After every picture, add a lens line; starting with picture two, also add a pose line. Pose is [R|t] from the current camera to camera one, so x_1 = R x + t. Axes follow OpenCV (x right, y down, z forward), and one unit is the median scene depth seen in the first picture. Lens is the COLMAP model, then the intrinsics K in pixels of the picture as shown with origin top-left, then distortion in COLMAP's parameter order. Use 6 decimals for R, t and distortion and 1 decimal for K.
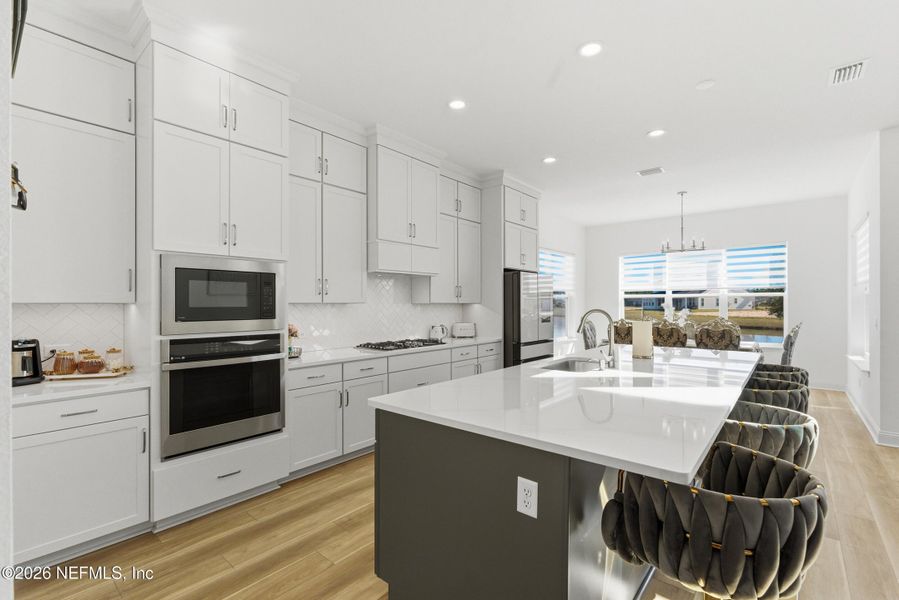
lens RADIAL K [[406.0, 0, 449.0], [0, 406.0, 301.8], [0, 0, 1]] dist [-0.000829, 0.001053]
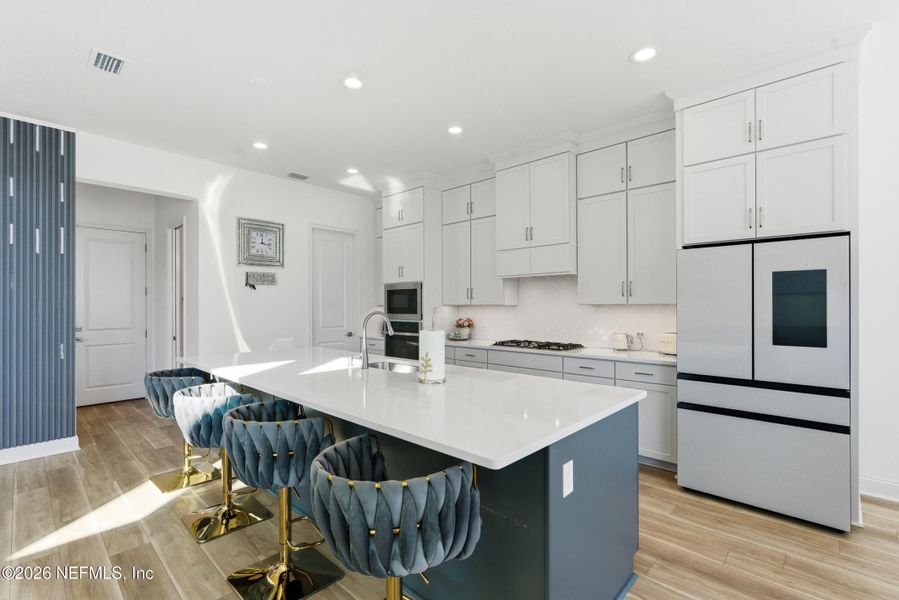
lens RADIAL K [[406.0, 0, 448.2], [0, 406.0, 305.3], [0, 0, 1]] dist [-0.000829, 0.001053]
pose [[-0.052674, 0.001423, -0.998611, 0.889133], [0.007842, 0.999969, 0.001012, 0.001796], [0.998581, -0.007777, -0.052684, 0.799736]]
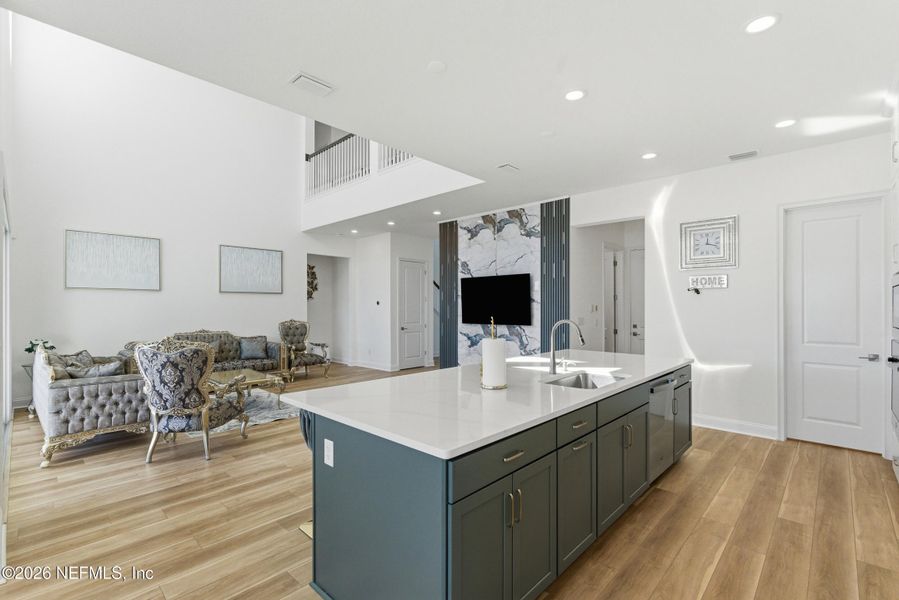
lens RADIAL K [[406.0, 0, 447.7], [0, 406.0, 304.2], [0, 0, 1]] dist [-0.000829, 0.001053]
pose [[-0.998729, 0.001147, 0.050380, 0.401742], [0.000639, 0.999949, -0.010089, -0.007460], [-0.050389, -0.010044, -0.998679, 1.309354]]
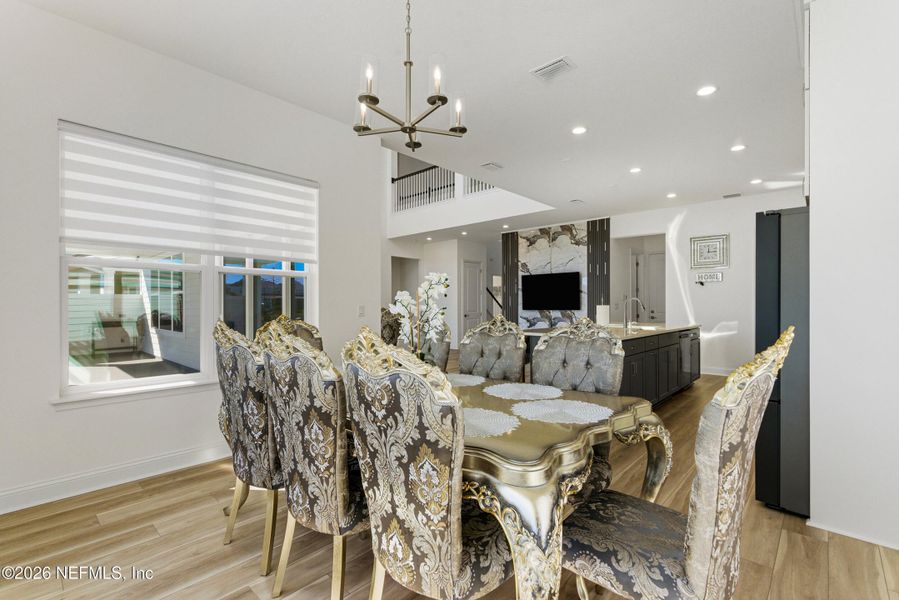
lens RADIAL K [[406.0, 0, 446.4], [0, 406.0, 305.2], [0, 0, 1]] dist [-0.000829, 0.001053]
pose [[-0.998844, 0.002457, 0.048004, 0.728839], [0.002242, 0.999987, -0.004523, 0.038296], [-0.048014, -0.004410, -0.998837, 1.856731]]
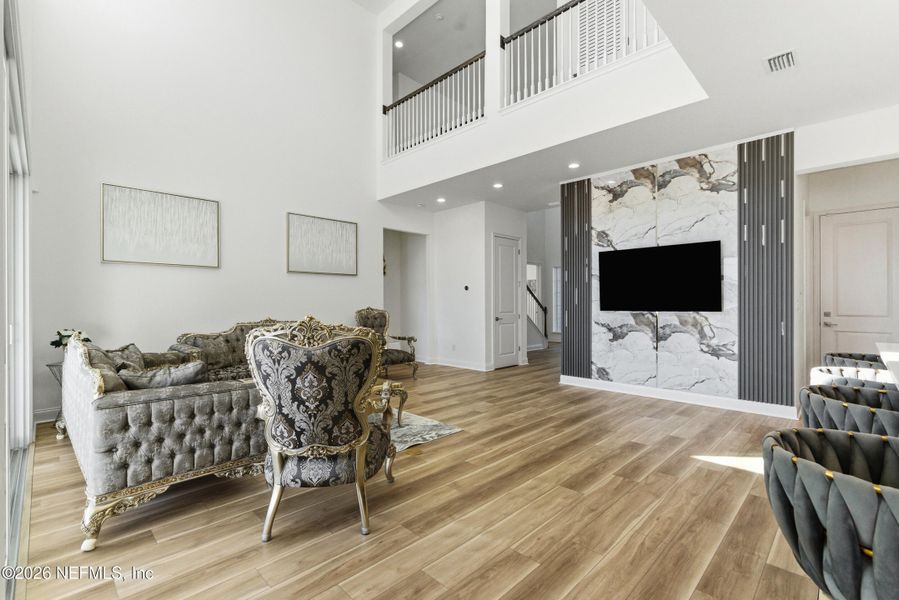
lens RADIAL K [[406.0, 0, 449.5], [0, 406.0, 301.1], [0, 0, 1]] dist [-0.000829, 0.001053]
pose [[-0.997173, 0.002318, 0.075099, 0.800936], [0.001639, 0.999957, -0.009106, 0.034736], [-0.075117, -0.008958, -0.997135, 0.969045]]
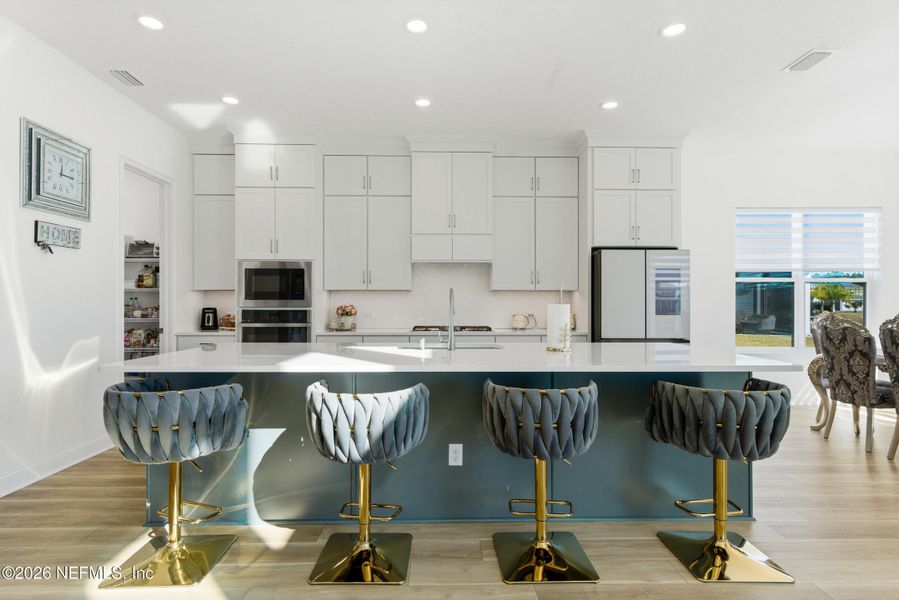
lens RADIAL K [[453.3, 0, 448.6], [0, 453.3, 303.0], [0, 0, 1]] dist [0.005806, 0.001211]
pose [[0.661690, 0.001966, -0.749775, 0.745540], [0.001417, 0.999991, 0.003873, 0.031531], [0.749776, -0.003625, 0.661682, 0.196827]]
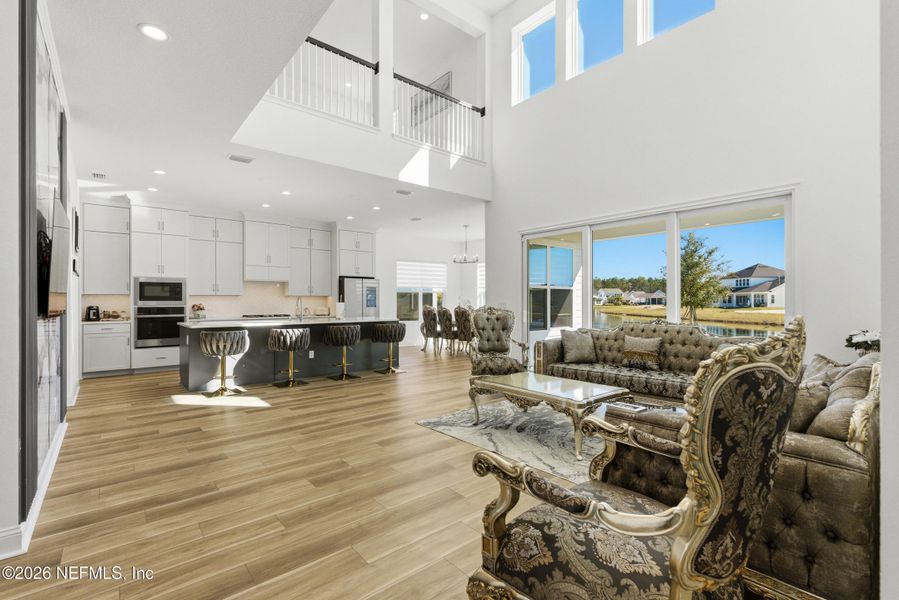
lens RADIAL K [[406.0, 0, 446.4], [0, 406.0, 299.3], [0, 0, 1]] dist [-0.000829, 0.001053]
pose [[0.984634, -0.003576, -0.174593, 1.065383], [0.003201, 0.999992, -0.002432, 0.028754], [0.174601, 0.001836, 0.984638, -0.784706]]
